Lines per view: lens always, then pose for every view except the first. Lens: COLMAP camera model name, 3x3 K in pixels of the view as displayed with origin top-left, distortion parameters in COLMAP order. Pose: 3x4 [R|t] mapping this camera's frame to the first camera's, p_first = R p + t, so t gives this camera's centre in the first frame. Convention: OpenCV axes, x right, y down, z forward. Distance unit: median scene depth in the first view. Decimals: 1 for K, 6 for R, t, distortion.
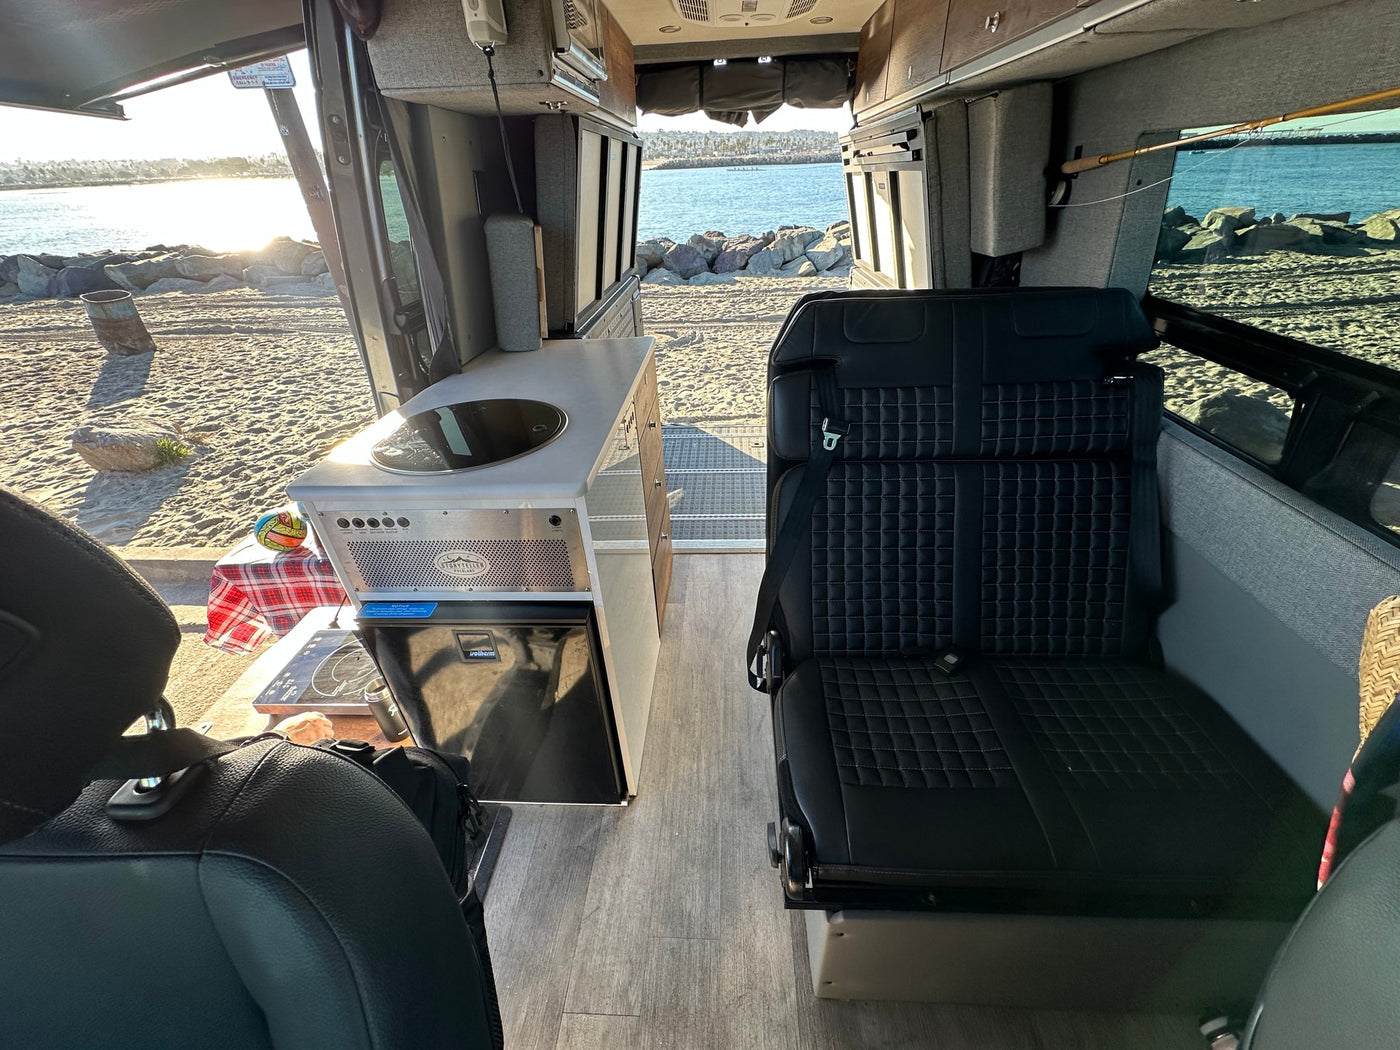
lens RADIAL K [[558.8, 0, 701.8], [0, 558.8, 522.8], [0, 0, 1]] dist [0.000458, -0.000265]
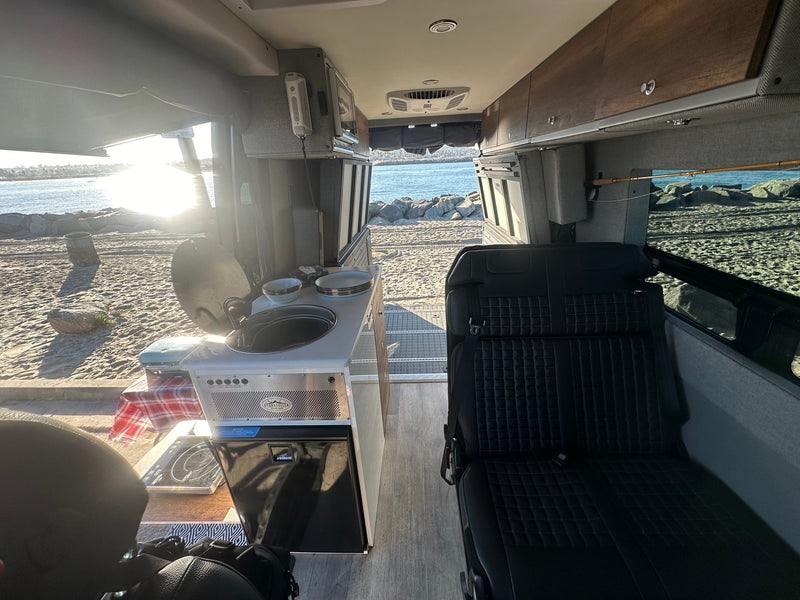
lens RADIAL K [[319.3, 0, 401.0], [0, 319.3, 298.8], [0, 0, 1]] dist [0.000458, -0.000265]
pose [[0.999901, -0.013836, 0.002561, -0.017683], [0.014070, 0.985571, -0.168675, -0.034845], [-0.000190, 0.168695, 0.985668, -0.015089]]
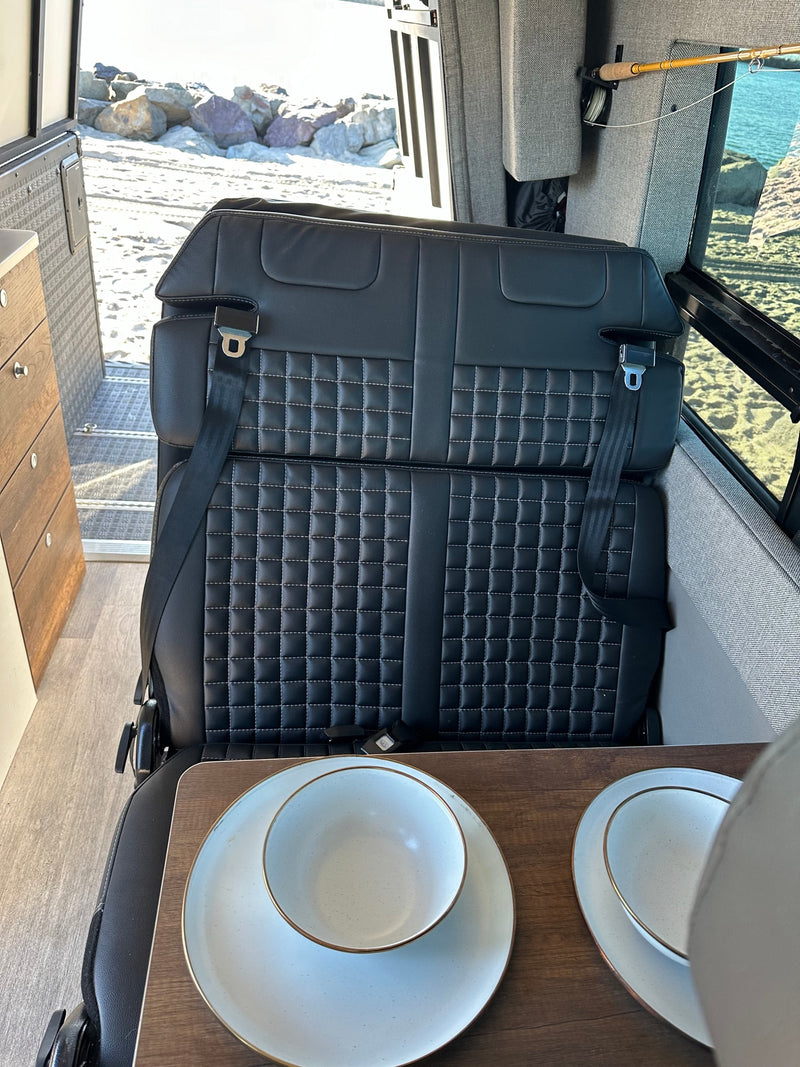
lens RADIAL K [[754.2, 0, 407.3], [0, 754.2, 532.9], [0, 0, 1]] dist [0.049908, -0.064157]
pose [[0.977718, 0.043850, 0.205293, 0.130029], [-0.052473, 0.997946, 0.036750, -0.032595], [-0.203260, -0.046703, 0.978010, 0.028661]]
